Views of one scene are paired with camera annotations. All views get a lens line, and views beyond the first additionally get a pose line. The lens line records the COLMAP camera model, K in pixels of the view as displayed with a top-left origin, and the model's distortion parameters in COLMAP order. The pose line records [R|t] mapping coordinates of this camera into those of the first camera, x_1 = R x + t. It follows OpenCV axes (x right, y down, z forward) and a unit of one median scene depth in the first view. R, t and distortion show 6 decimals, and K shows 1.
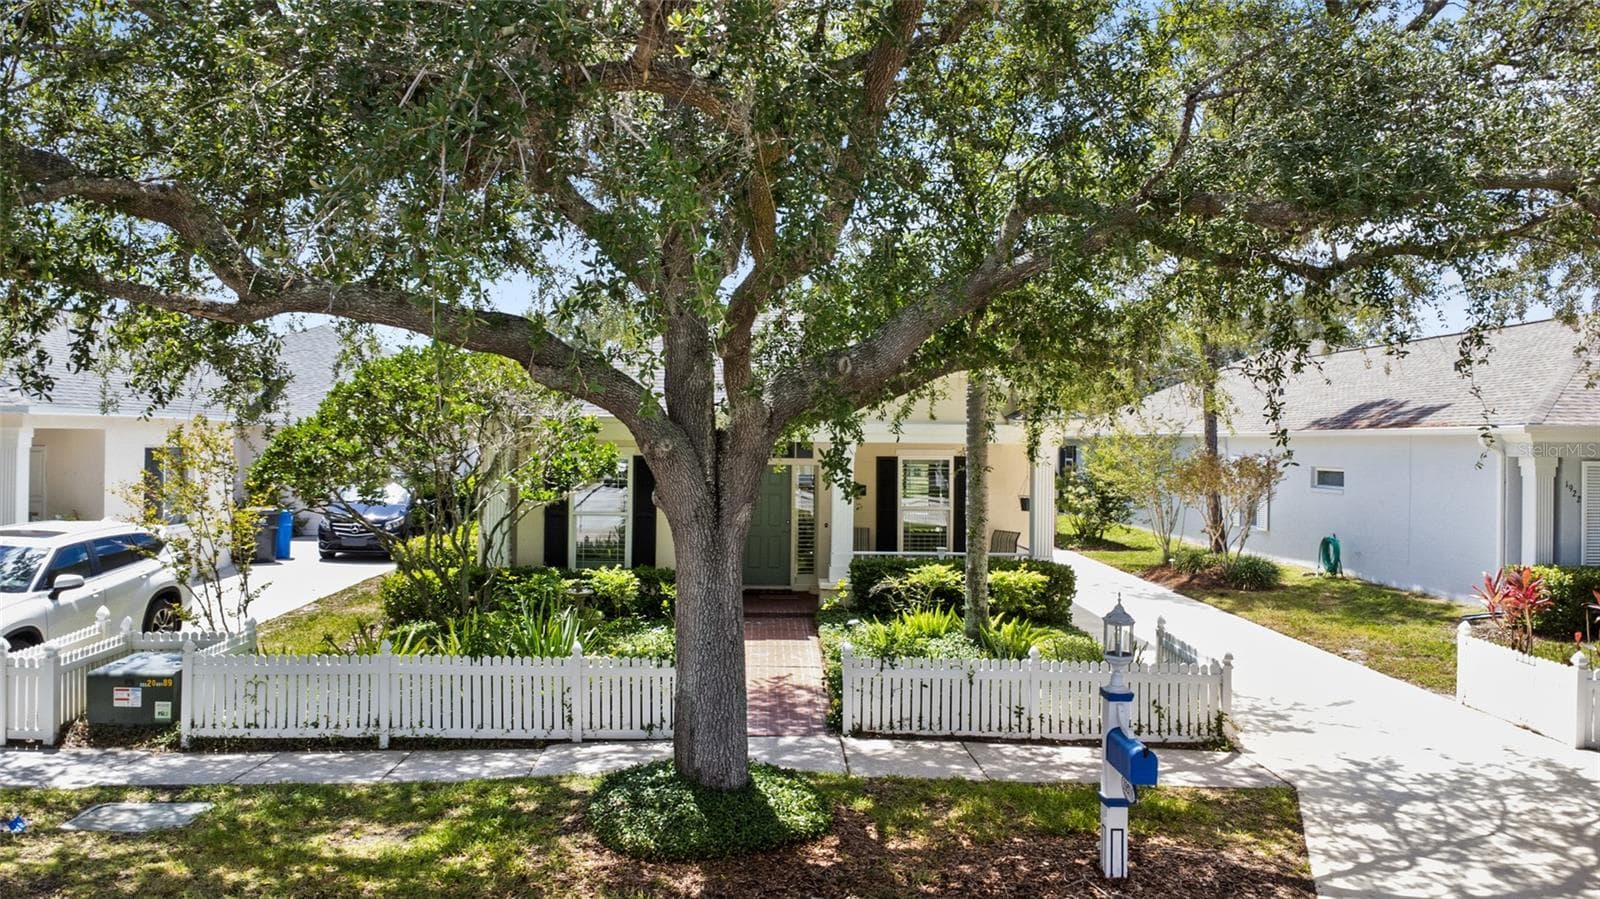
lens RADIAL K [[1148.7, 0, 793.0], [0, 1148.7, 448.5], [0, 0, 1]] dist [0.010186, 0.001527]
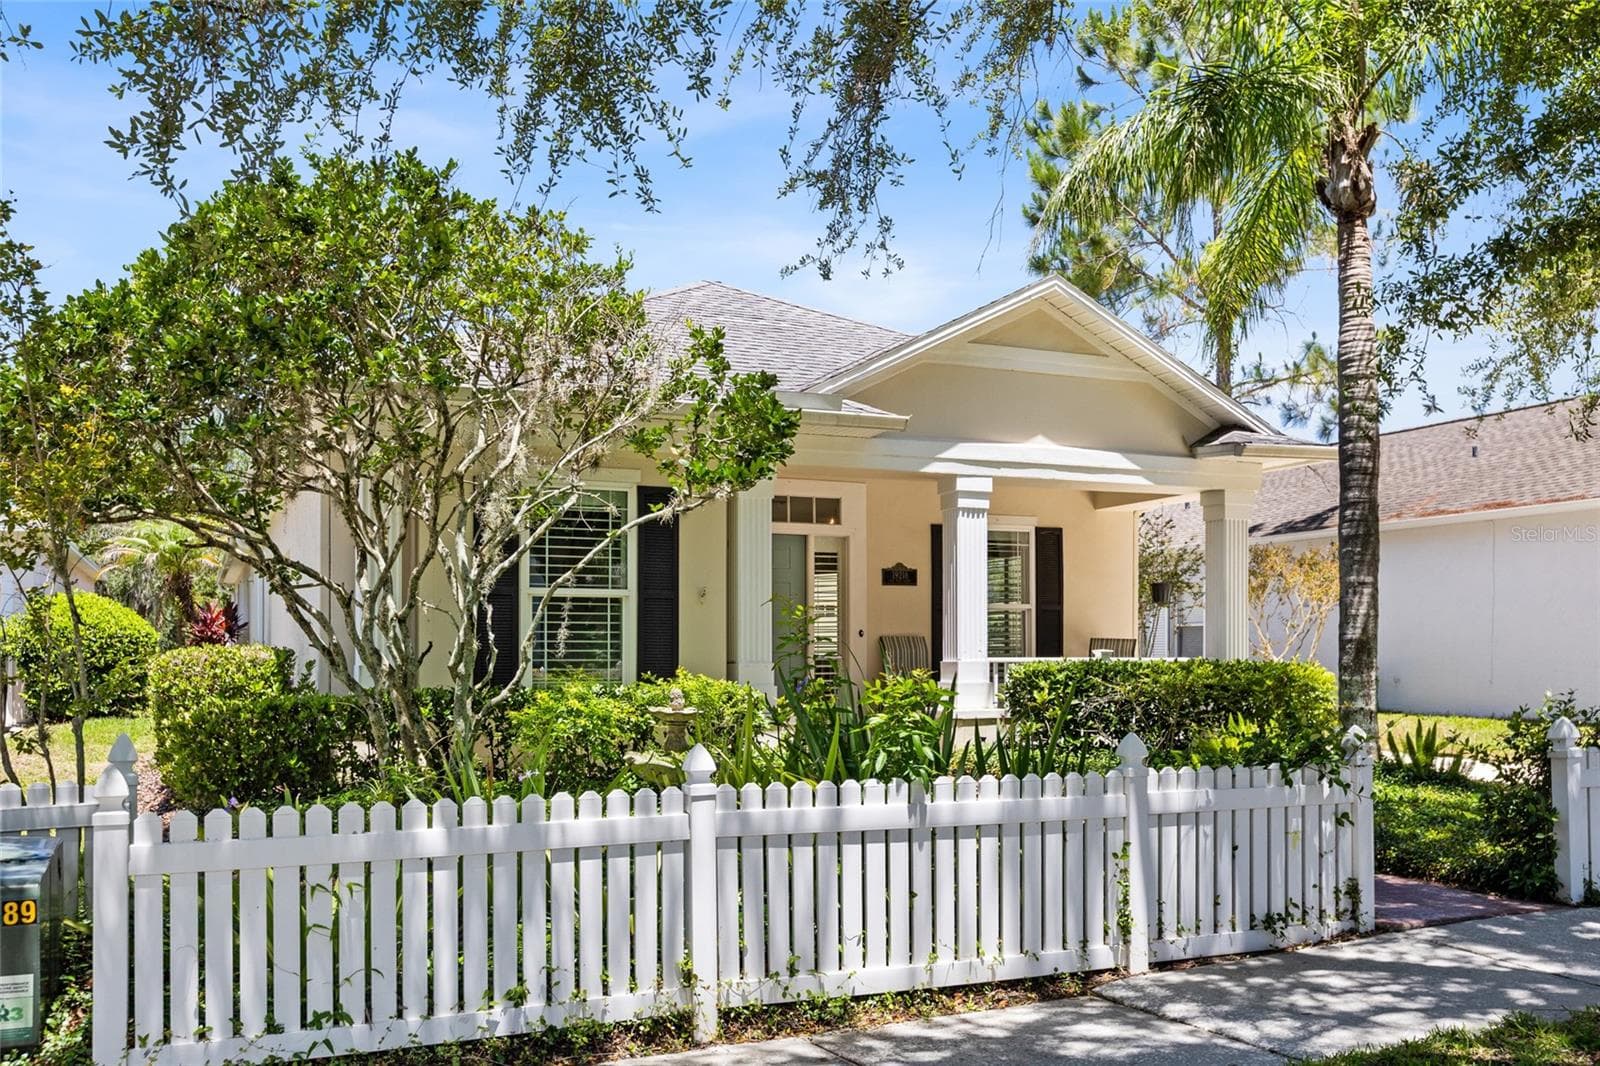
lens RADIAL K [[1414.8, 0, 800.0], [0, 1414.8, 533.0], [0, 0, 1]] dist [0.006412, 0.001567]
pose [[0.918536, 0.021386, 0.394757, -0.504130], [-0.007943, 0.999333, -0.035655, 0.111684], [-0.395257, 0.029615, 0.918093, 0.557107]]
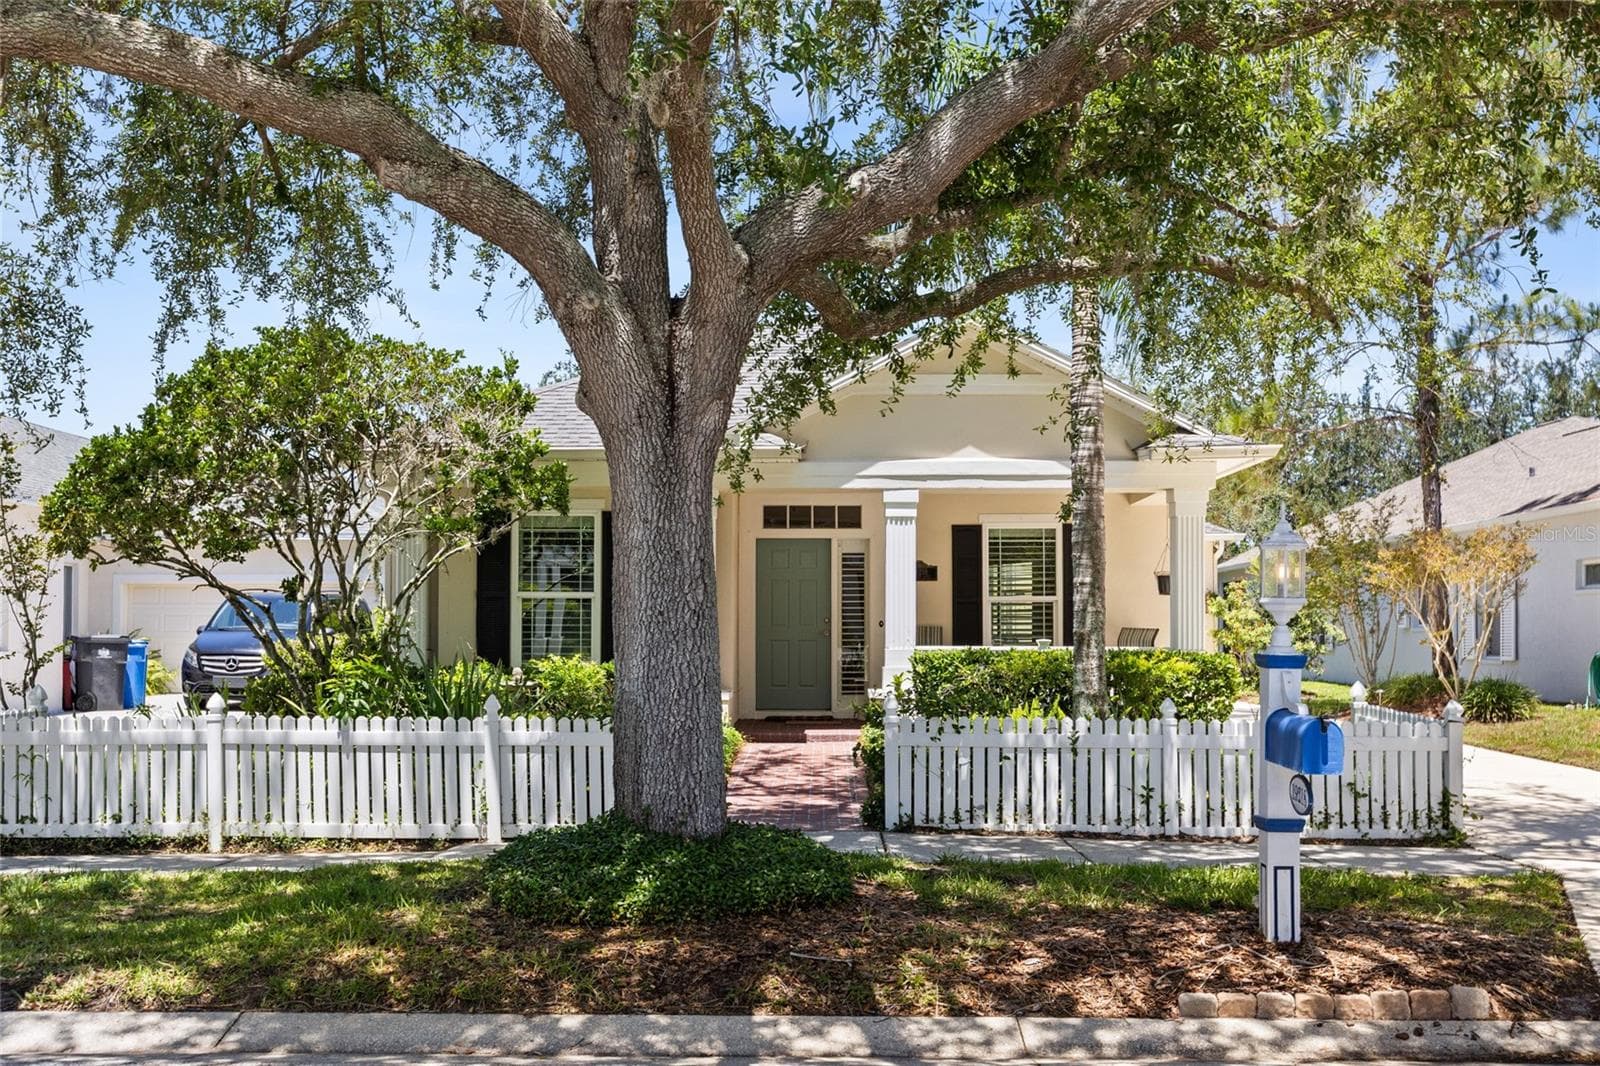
lens RADIAL K [[1609.9, 0, 800.0], [0, 1609.9, 533.0], [0, 0, 1]] dist [-0.004871, -0.022928]
pose [[0.999585, -0.010722, -0.026750, 0.020393], [0.010282, 0.999811, -0.016509, 0.088797], [0.026922, 0.016227, 0.999506, 0.048669]]
